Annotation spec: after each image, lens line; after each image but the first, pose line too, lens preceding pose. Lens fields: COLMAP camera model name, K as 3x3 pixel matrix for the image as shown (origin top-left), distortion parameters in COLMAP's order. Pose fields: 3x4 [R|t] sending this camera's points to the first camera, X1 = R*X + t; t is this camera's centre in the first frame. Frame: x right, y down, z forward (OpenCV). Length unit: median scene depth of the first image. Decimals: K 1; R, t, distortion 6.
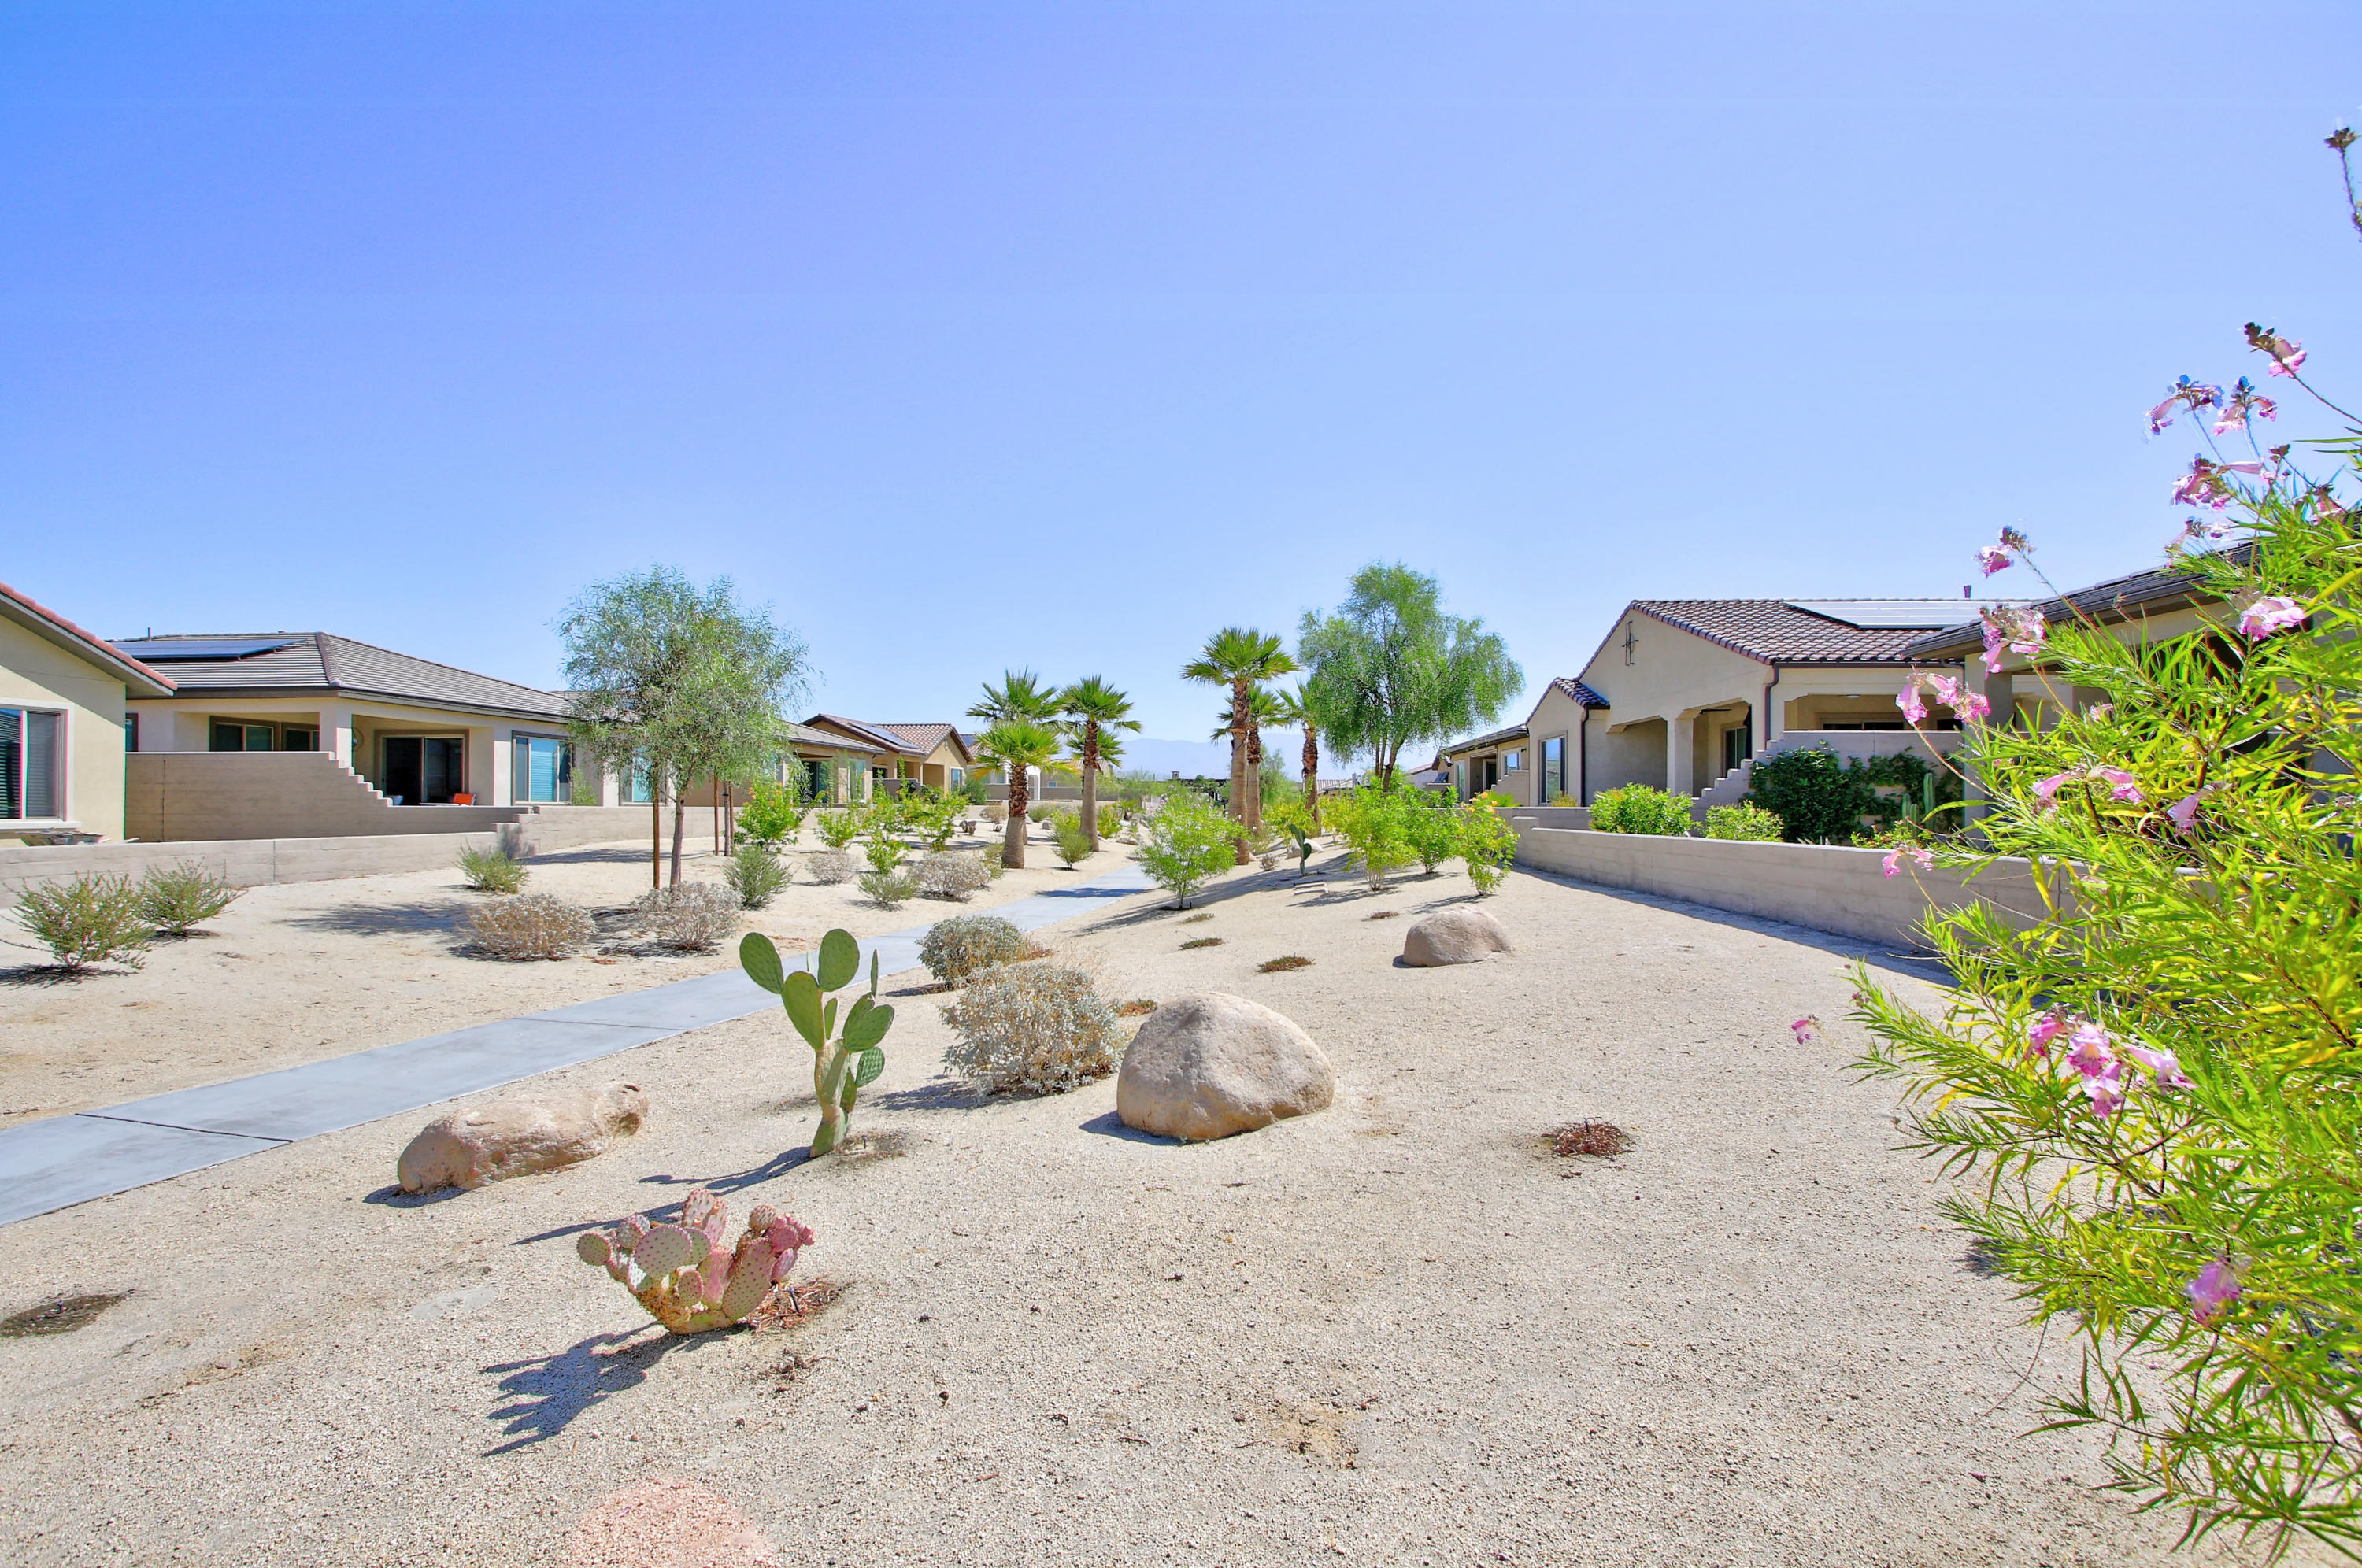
lens RADIAL K [[1095.6, 0, 1167.9], [0, 1095.6, 802.6], [0, 0, 1]] dist [-0.019755, 0.001962]
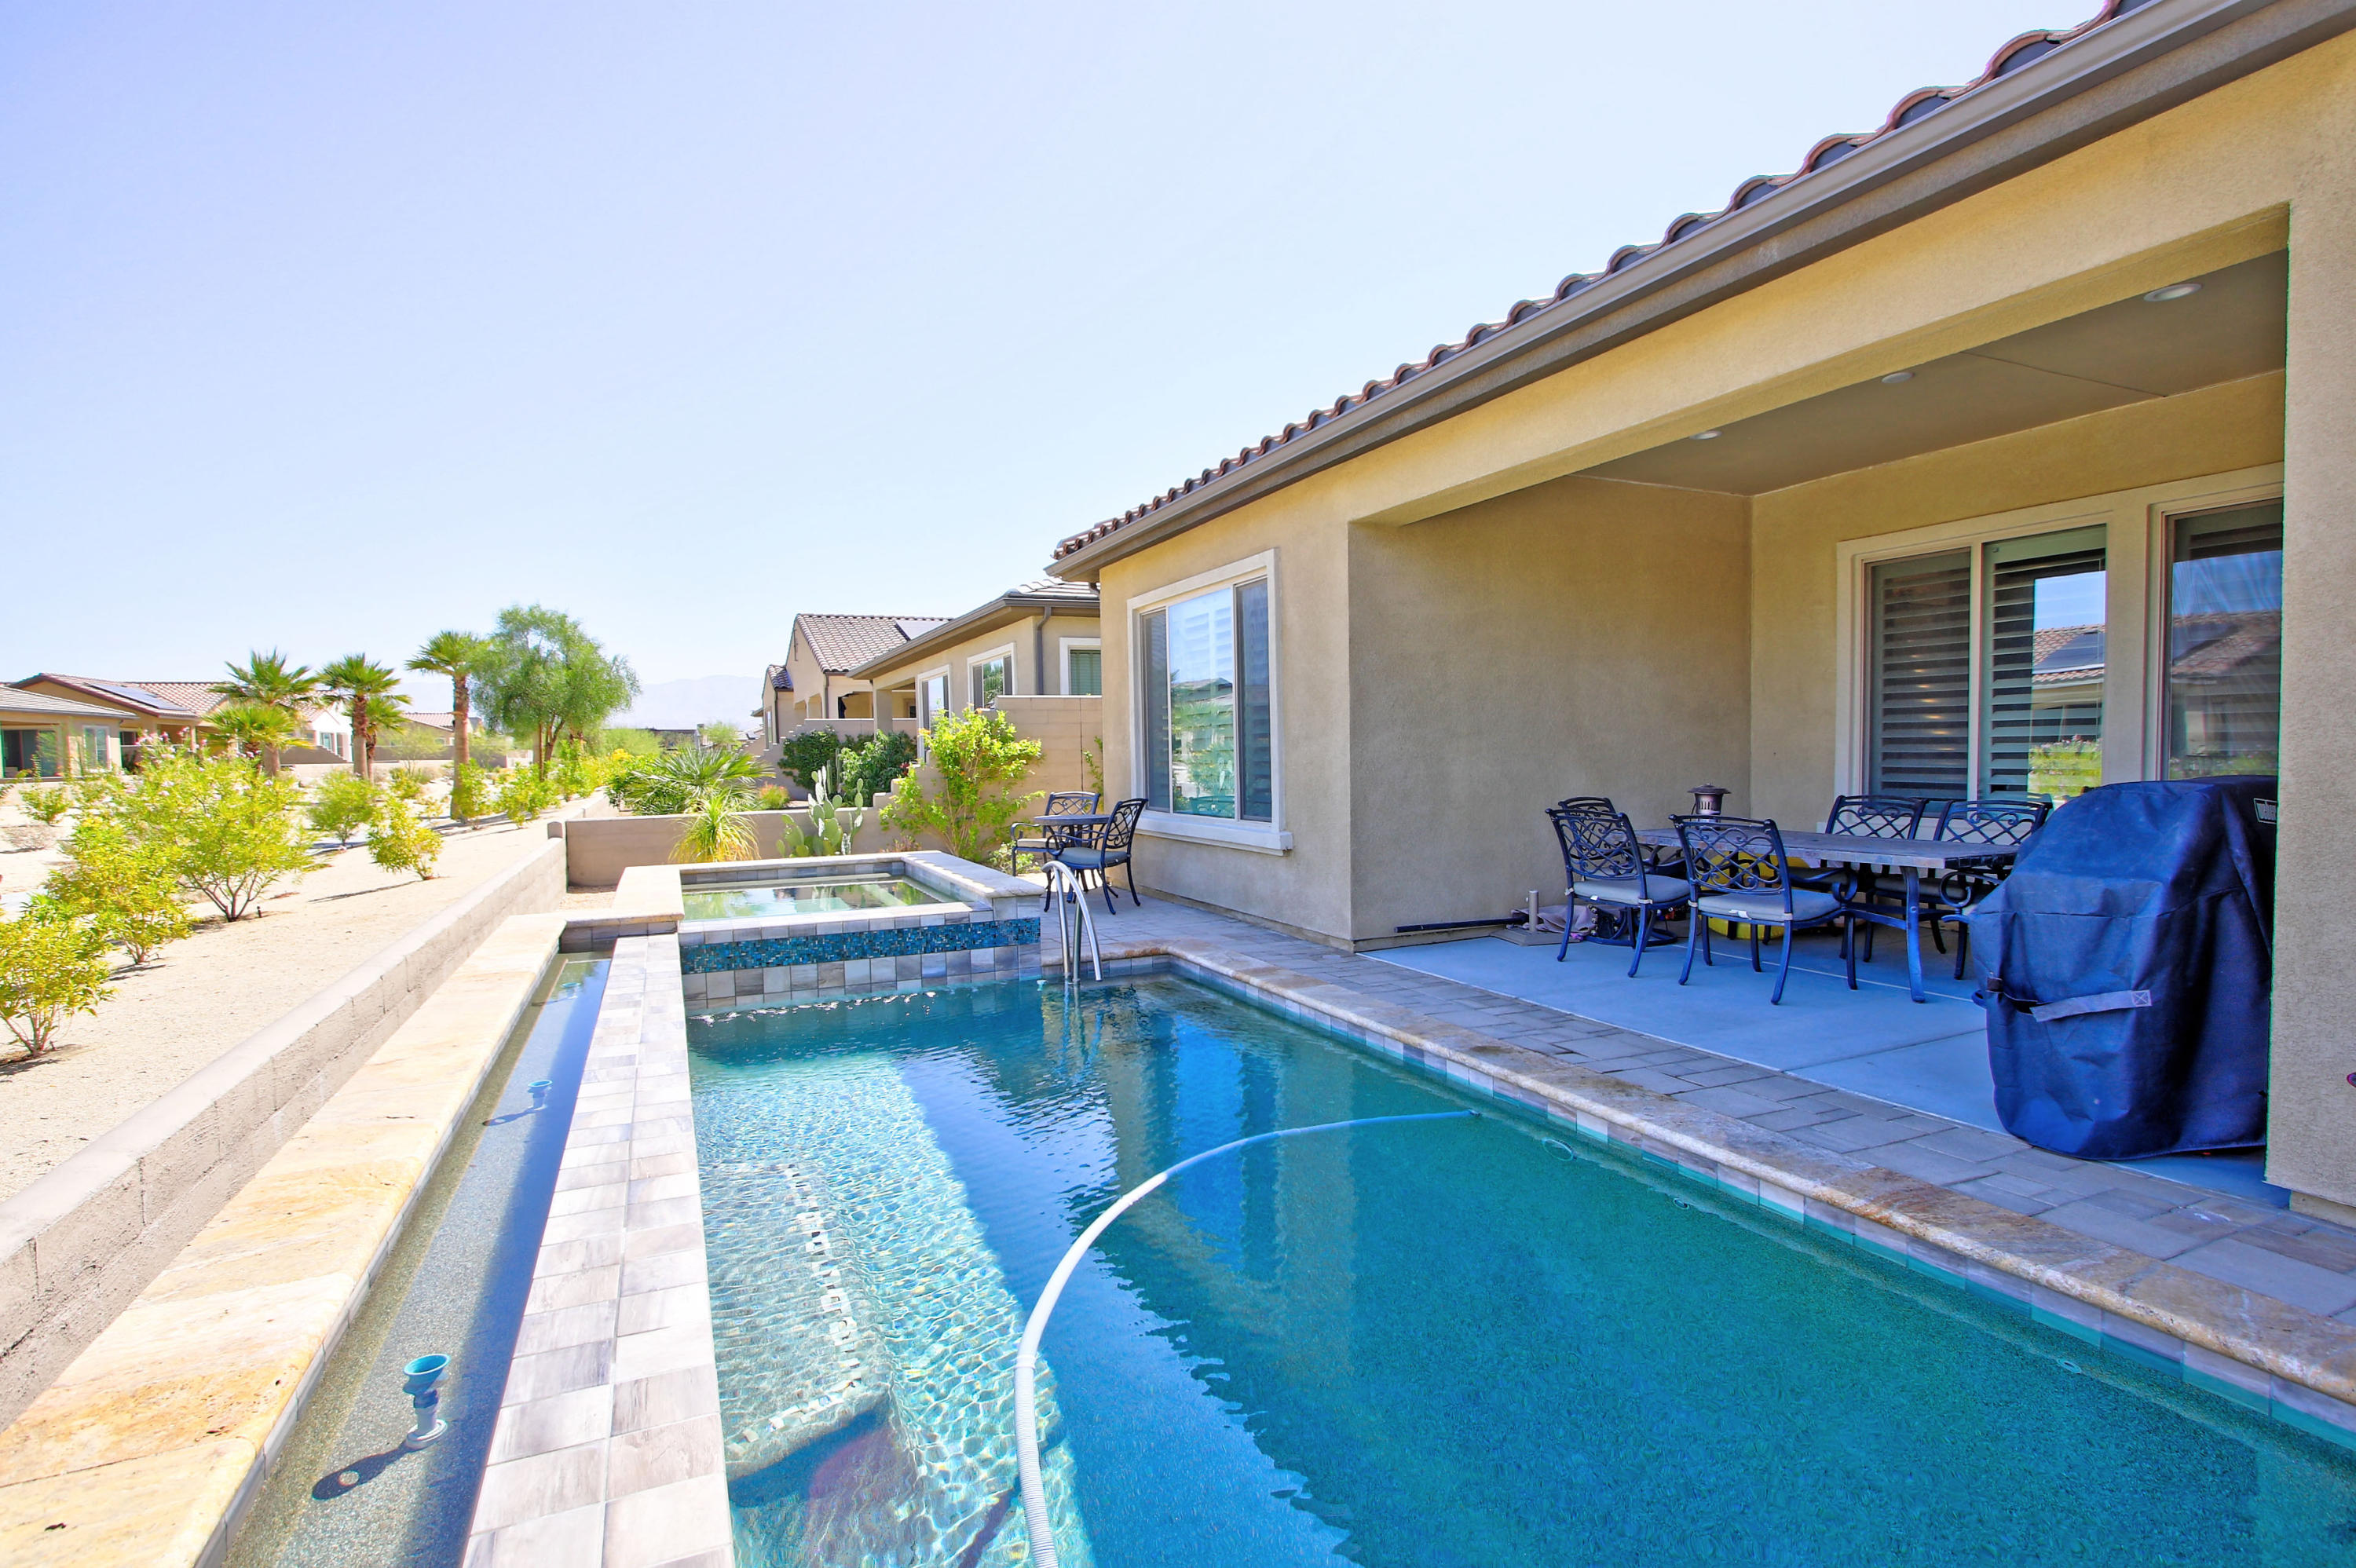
lens RADIAL K [[1128.3, 0, 1162.3], [0, 1128.3, 791.4], [0, 0, 1]] dist [-0.018227, 0.001254]
pose [[0.892960, -0.037349, 0.448585, 0.209849], [0.020197, 0.998873, 0.042961, -0.014781], [-0.449683, -0.029302, 0.892707, -0.524187]]
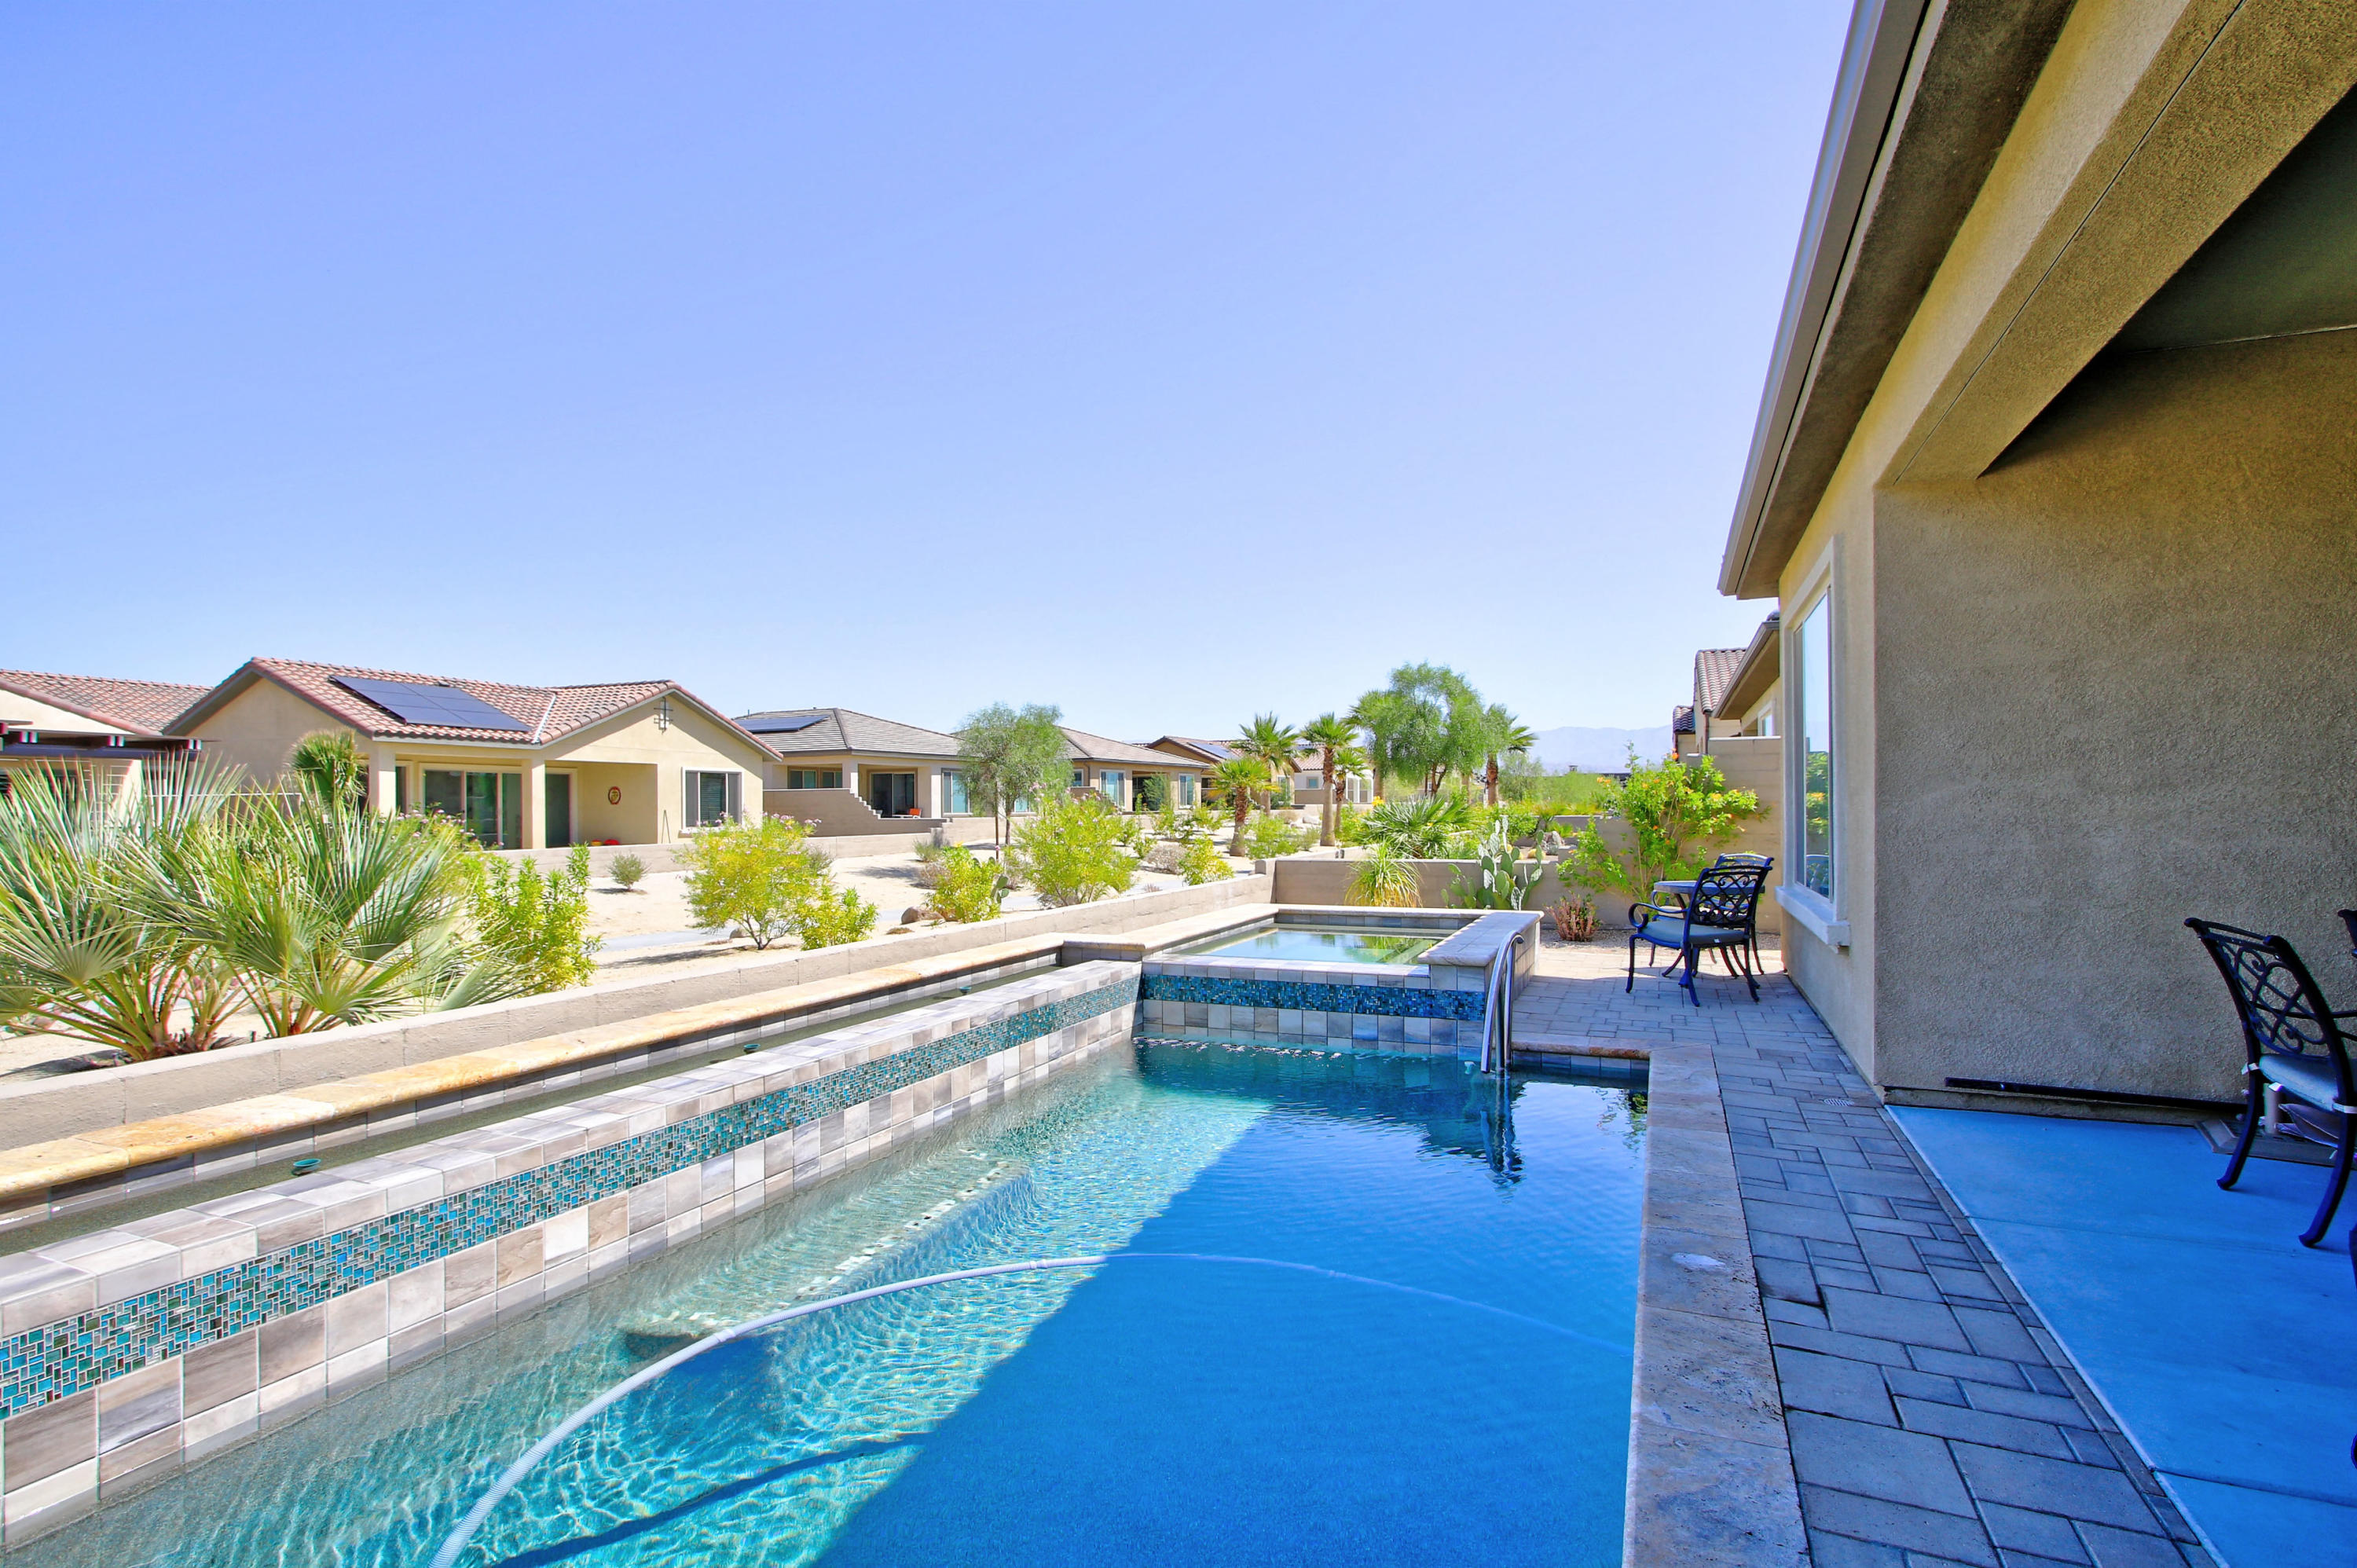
lens RADIAL K [[1145.6, 0, 1164.3], [0, 1145.6, 804.1], [0, 0, 1]] dist [-0.022046, 0.006025]
pose [[0.935455, -0.010329, -0.353294, 0.339542], [0.011384, 0.999935, 0.000906, -0.014848], [0.353262, -0.004870, 0.935512, -0.522434]]
